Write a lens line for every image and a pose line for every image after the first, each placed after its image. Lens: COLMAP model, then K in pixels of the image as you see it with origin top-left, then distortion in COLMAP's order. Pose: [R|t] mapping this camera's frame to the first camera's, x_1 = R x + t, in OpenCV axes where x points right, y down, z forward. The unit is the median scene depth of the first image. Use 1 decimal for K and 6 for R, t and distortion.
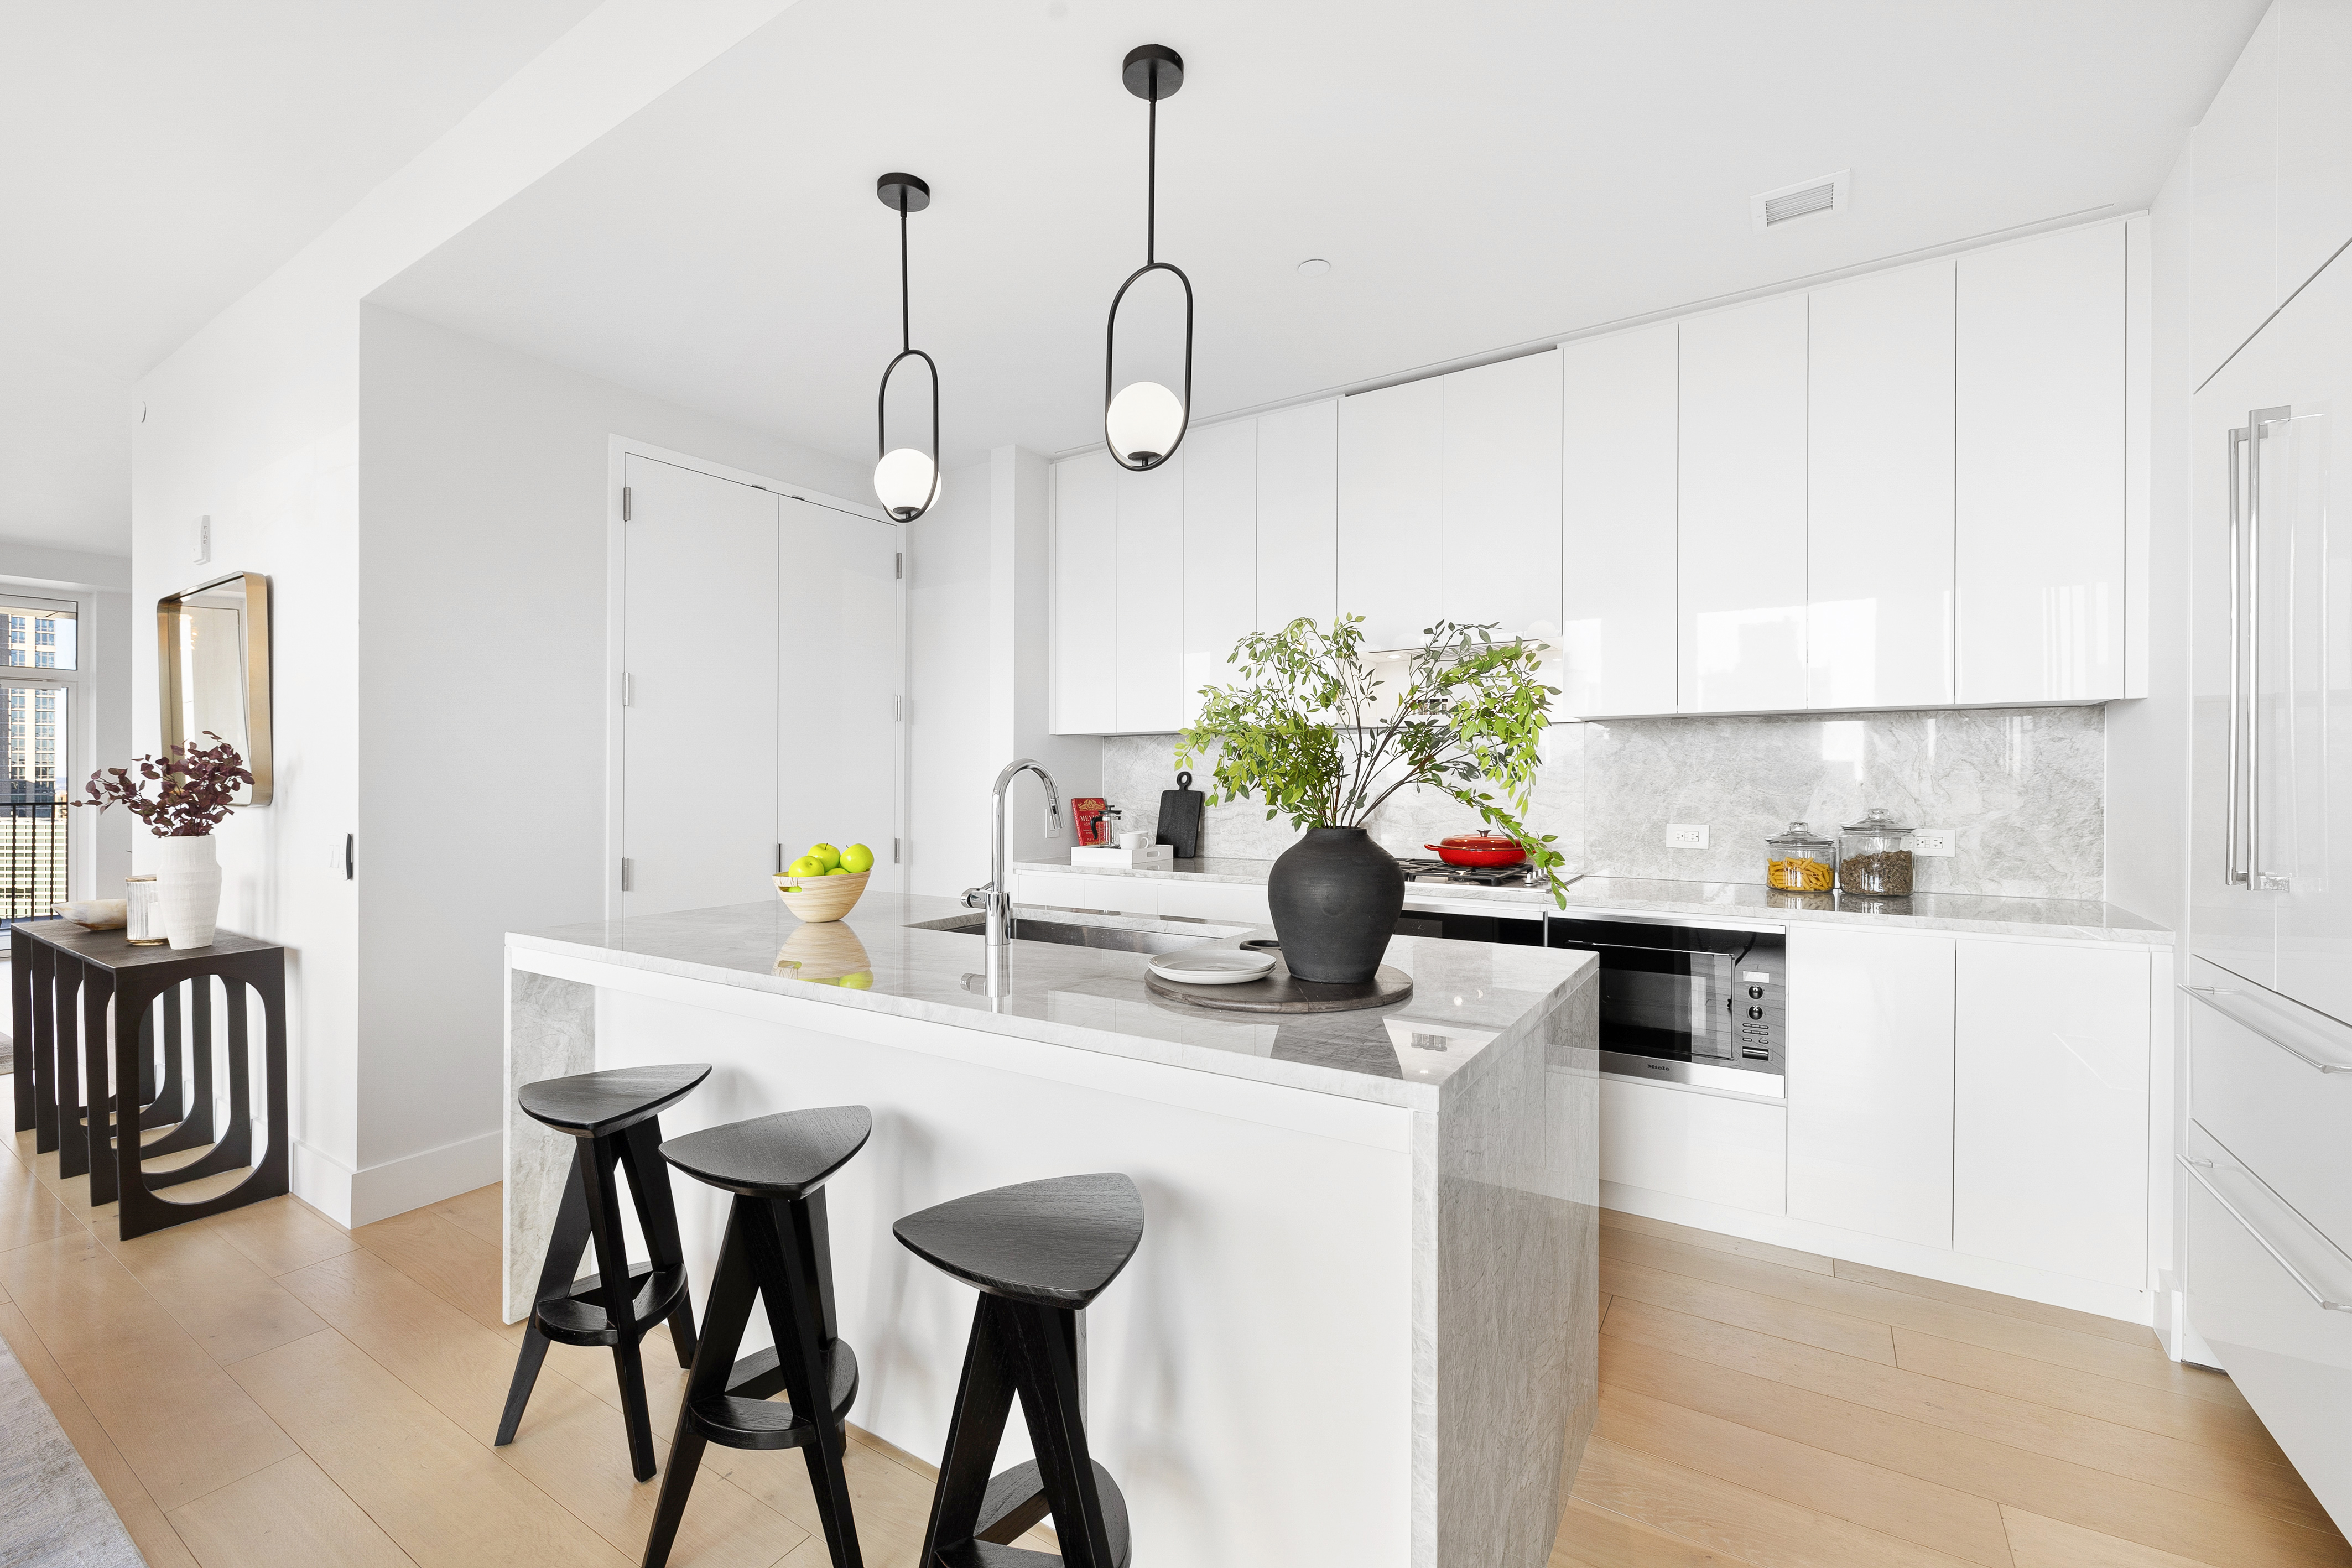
lens RADIAL K [[994.4, 0, 1179.0], [0, 994.4, 769.1], [0, 0, 1]] dist [-0.000681, -0.000250]
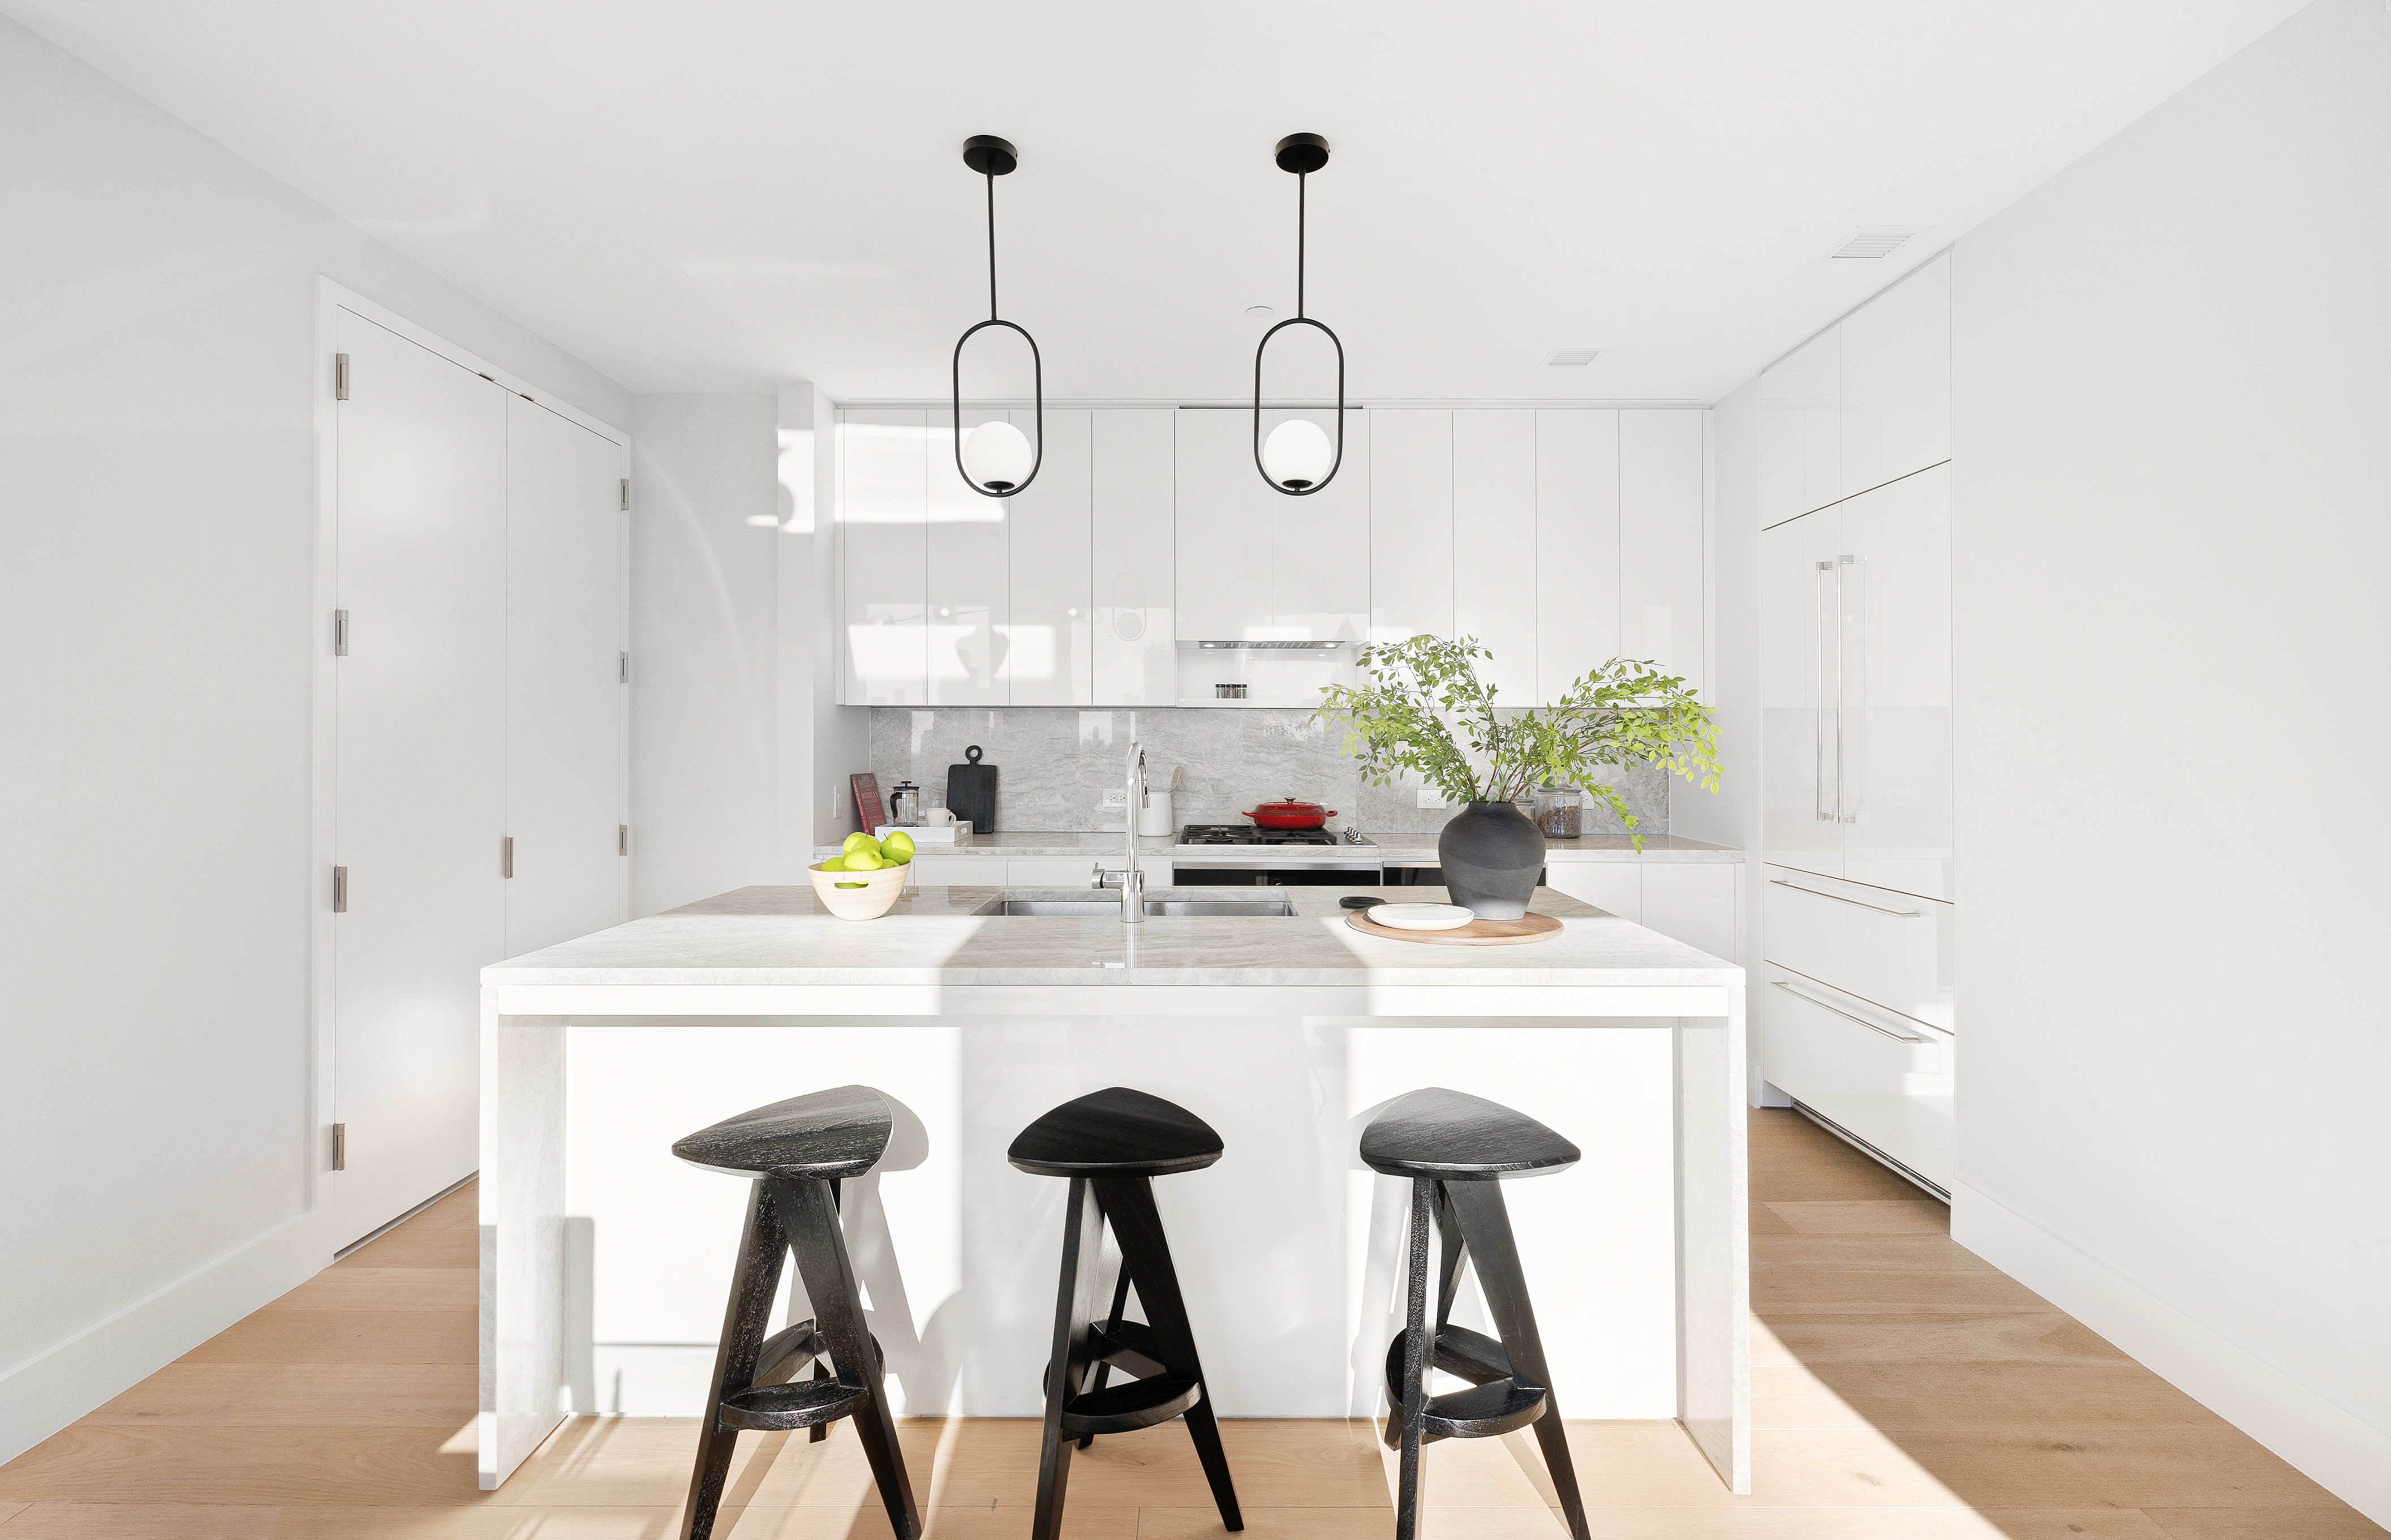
lens RADIAL K [[1014.1, 0, 1205.9], [0, 1014.1, 723.6], [0, 0, 1]] dist [0.000653, 0.000637]
pose [[0.843616, 0.015036, 0.536737, -0.495871], [-0.010326, 0.999877, -0.011780, -0.013843], [-0.536848, 0.004395, 0.843668, 0.044352]]
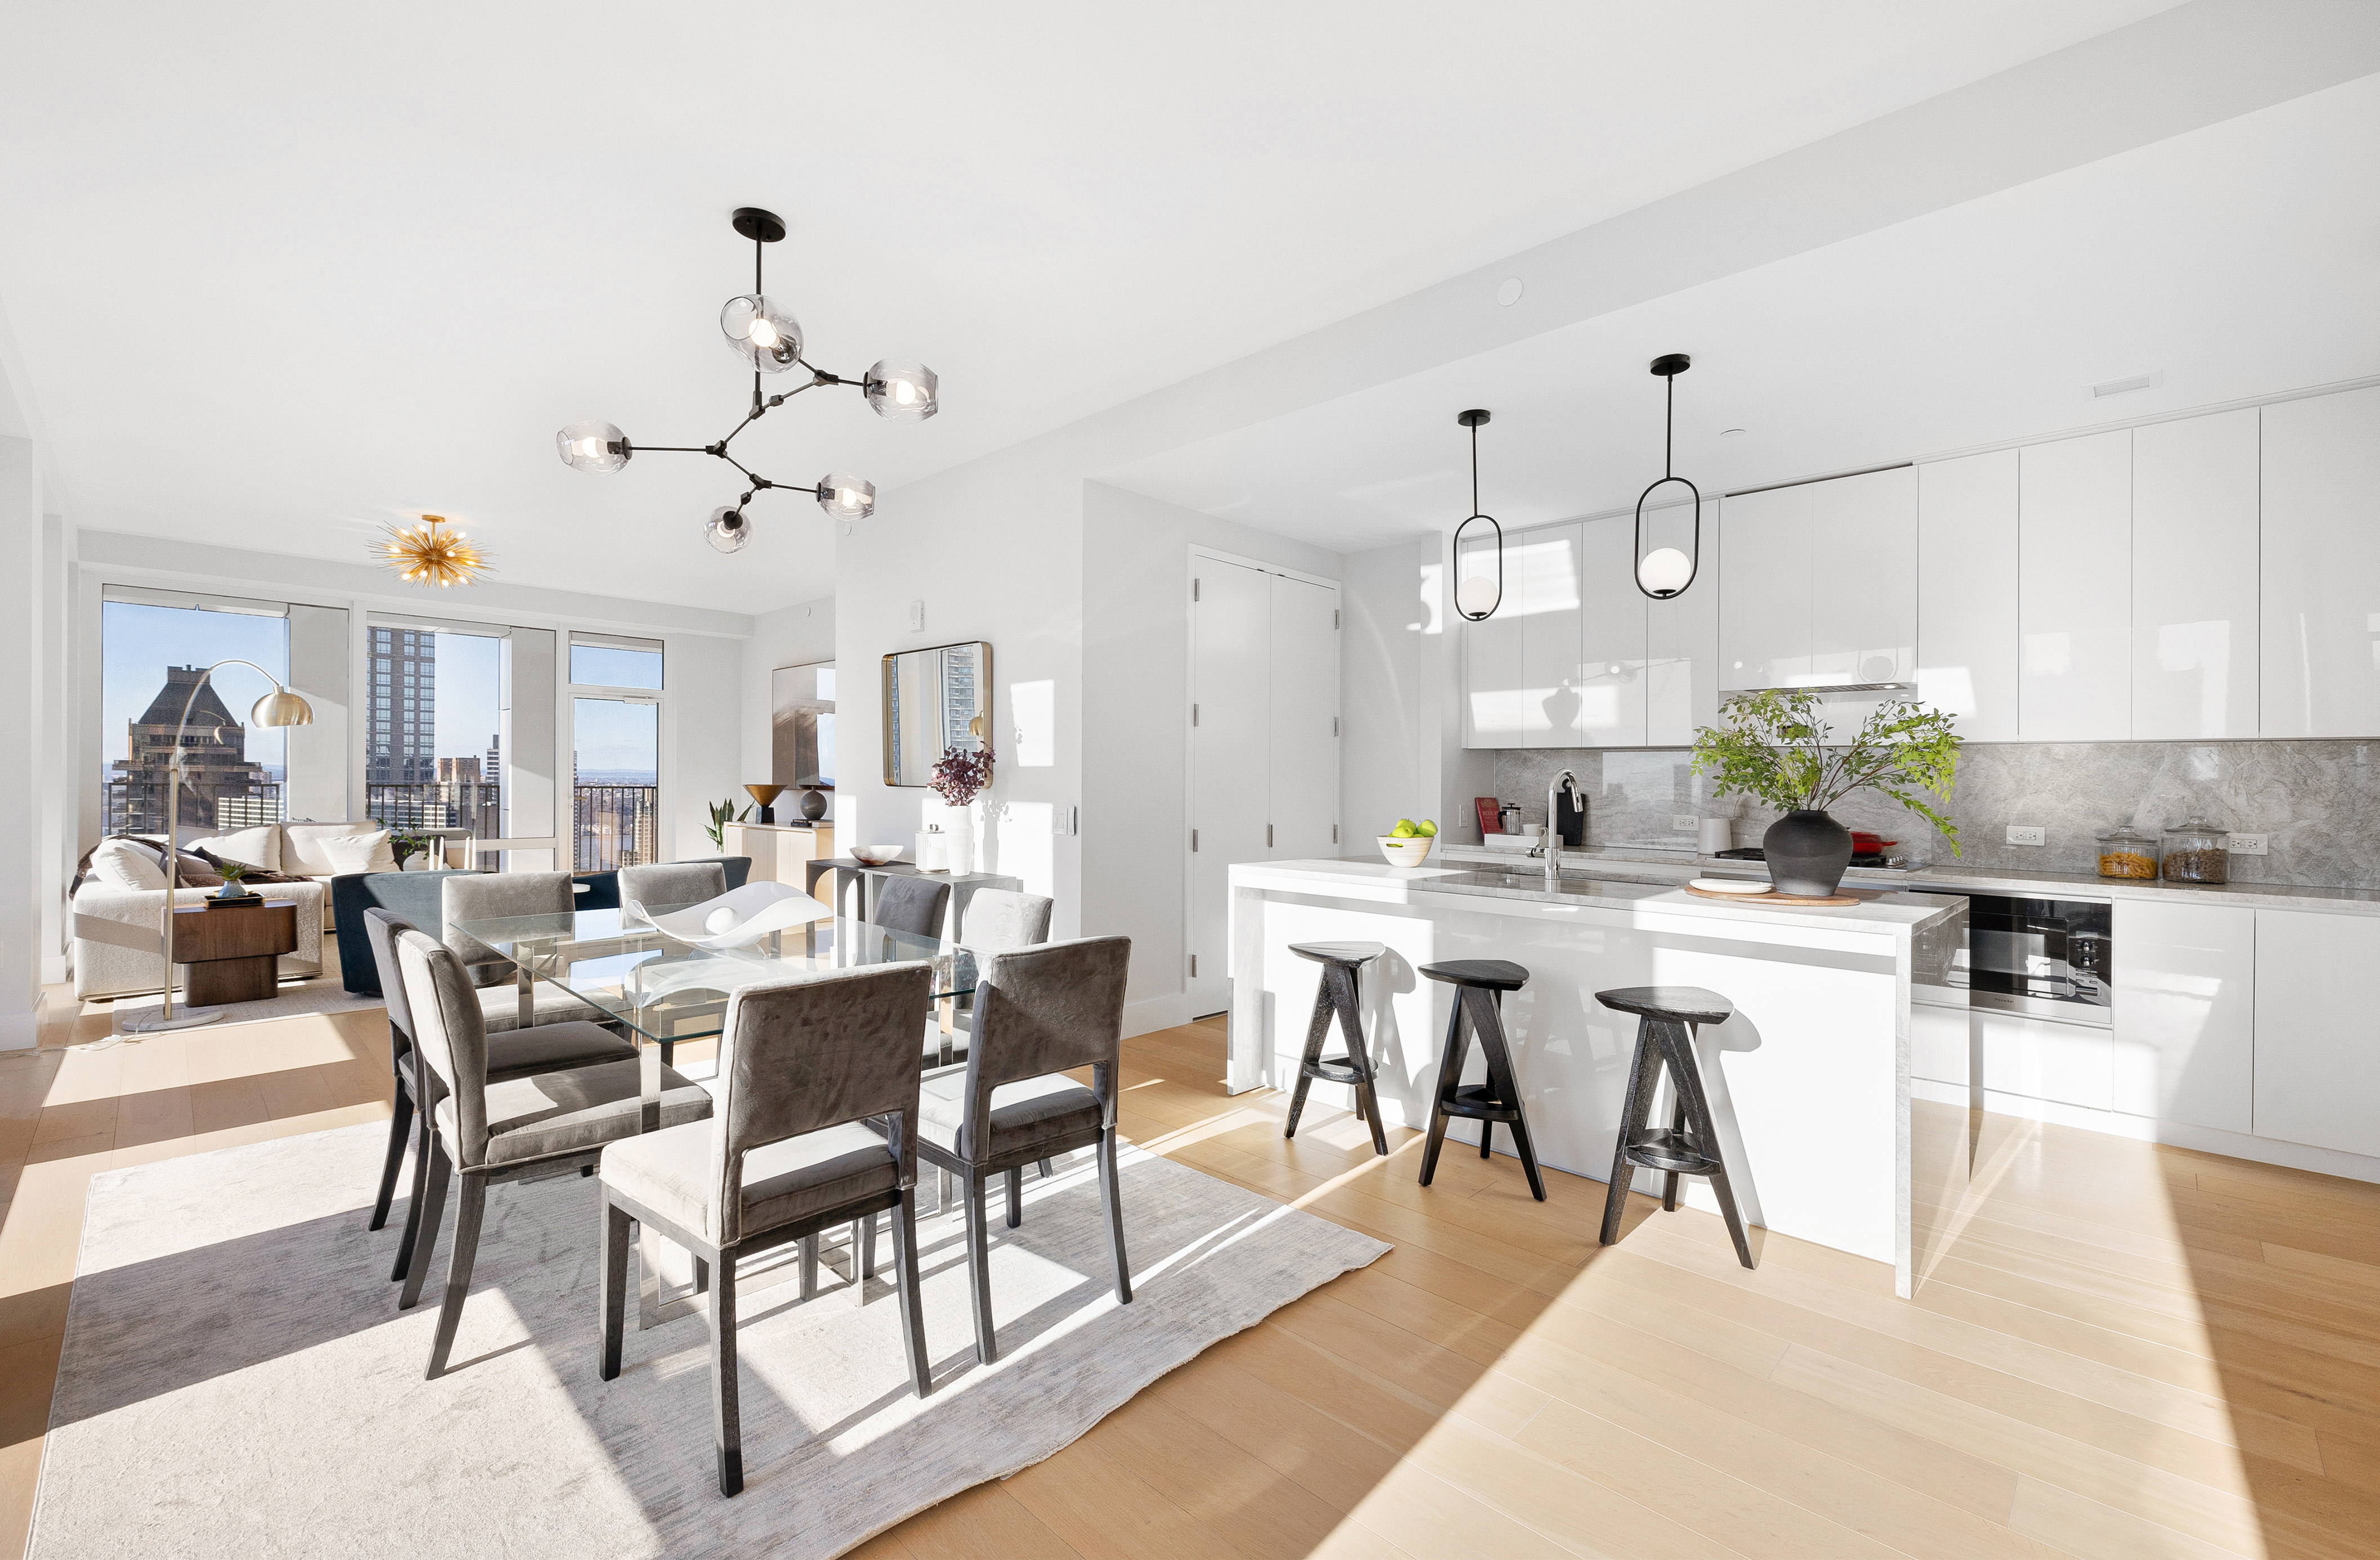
lens RADIAL K [[1016.9, 0, 1166.8], [0, 1016.9, 777.6], [0, 0, 1]] dist [-0.000048, -0.000265]
pose [[0.976662, 0.018063, -0.214022, -0.321978], [-0.017531, 0.999837, 0.004388, 0.007016], [0.214066, -0.000533, 0.976819, -0.574378]]
